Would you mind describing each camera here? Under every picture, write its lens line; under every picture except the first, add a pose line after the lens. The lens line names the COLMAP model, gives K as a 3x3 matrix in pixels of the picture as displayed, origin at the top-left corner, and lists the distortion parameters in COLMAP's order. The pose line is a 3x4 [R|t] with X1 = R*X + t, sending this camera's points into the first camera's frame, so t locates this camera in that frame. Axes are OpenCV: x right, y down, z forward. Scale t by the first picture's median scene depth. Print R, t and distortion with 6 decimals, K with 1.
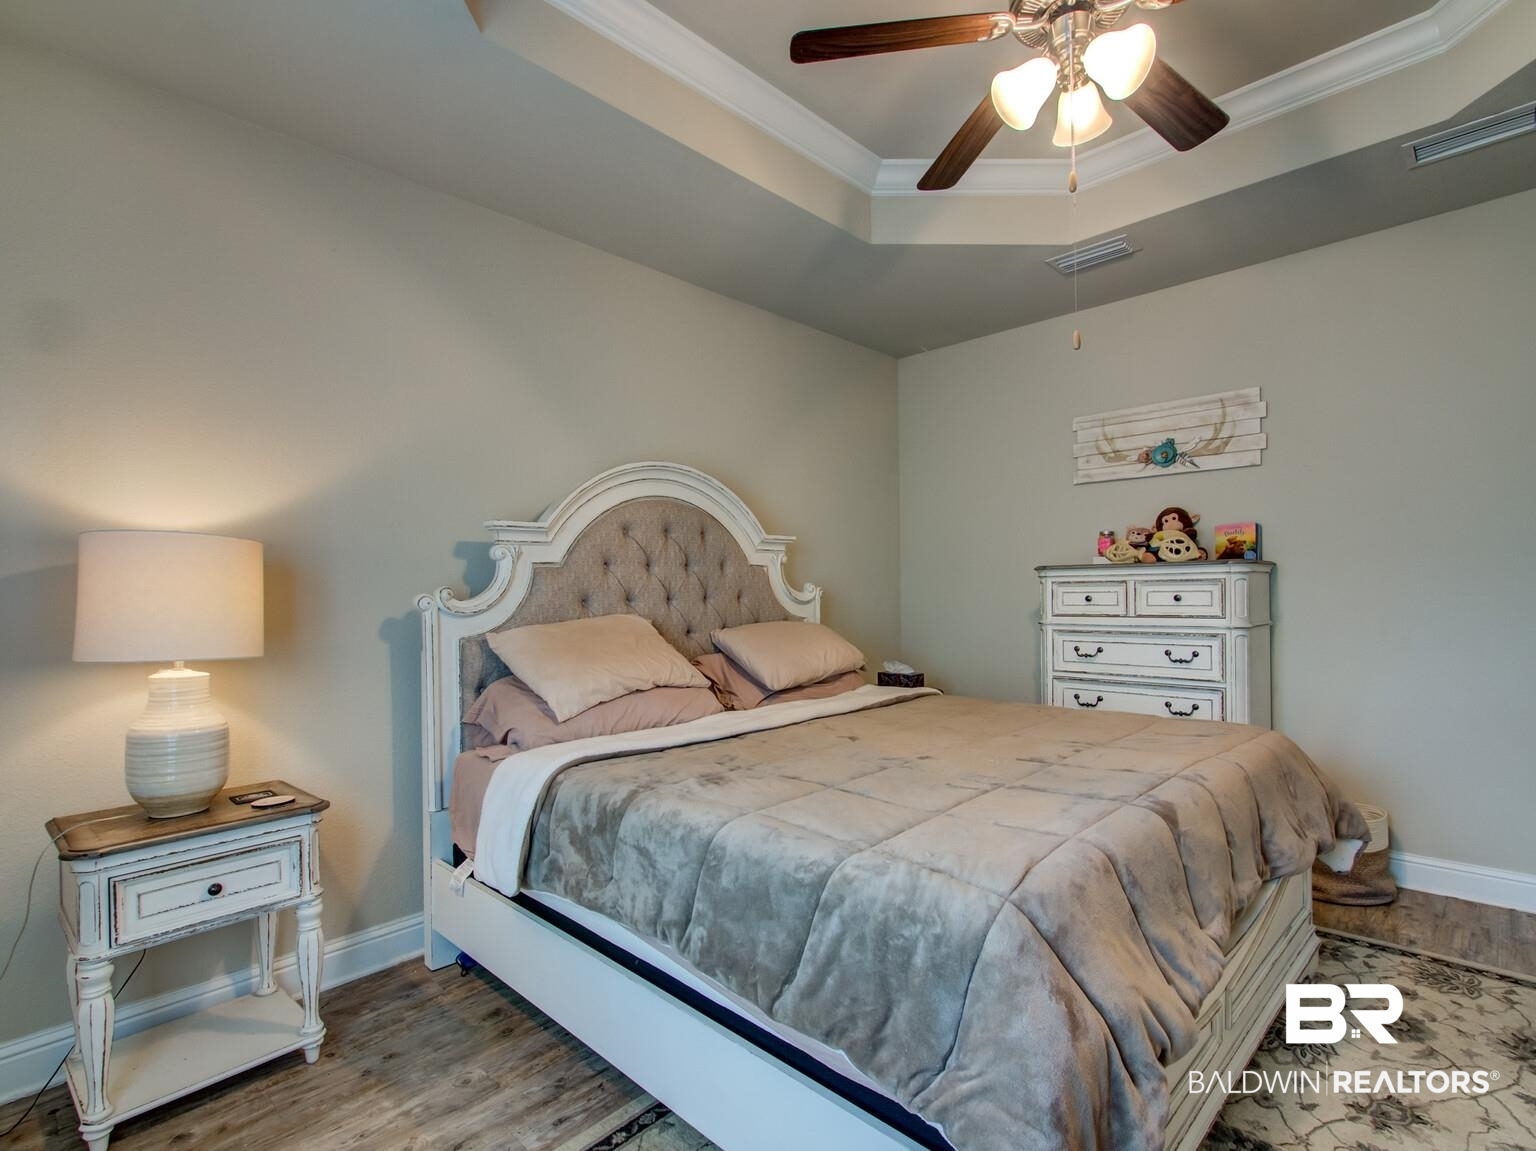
lens RADIAL K [[751.4, 0, 755.2], [0, 751.4, 586.1], [0, 0, 1]] dist [0.015334, -0.011289]
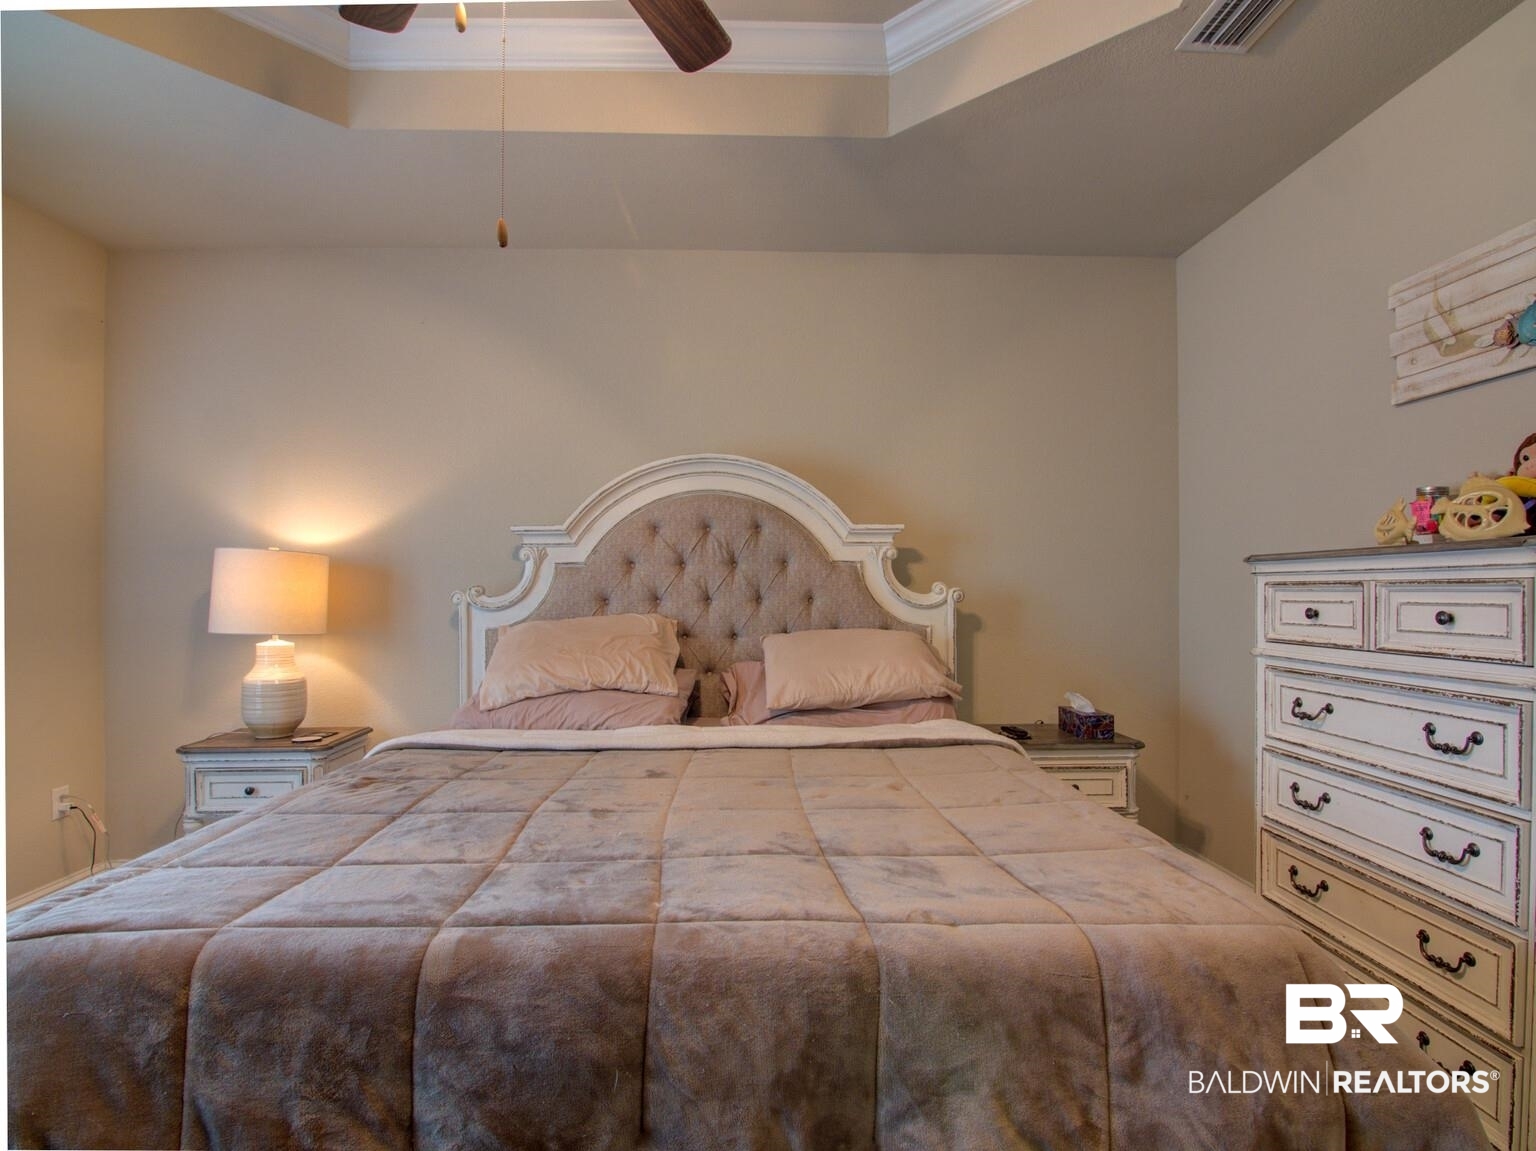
lens RADIAL K [[751.4, 0, 758.7], [0, 751.4, 578.2], [0, 0, 1]] dist [0.015334, -0.011289]
pose [[0.737374, 0.000807, -0.675484, 0.549582], [-0.004882, 0.999980, -0.004135, -0.005264], [0.675467, 0.006347, 0.737363, 0.336966]]
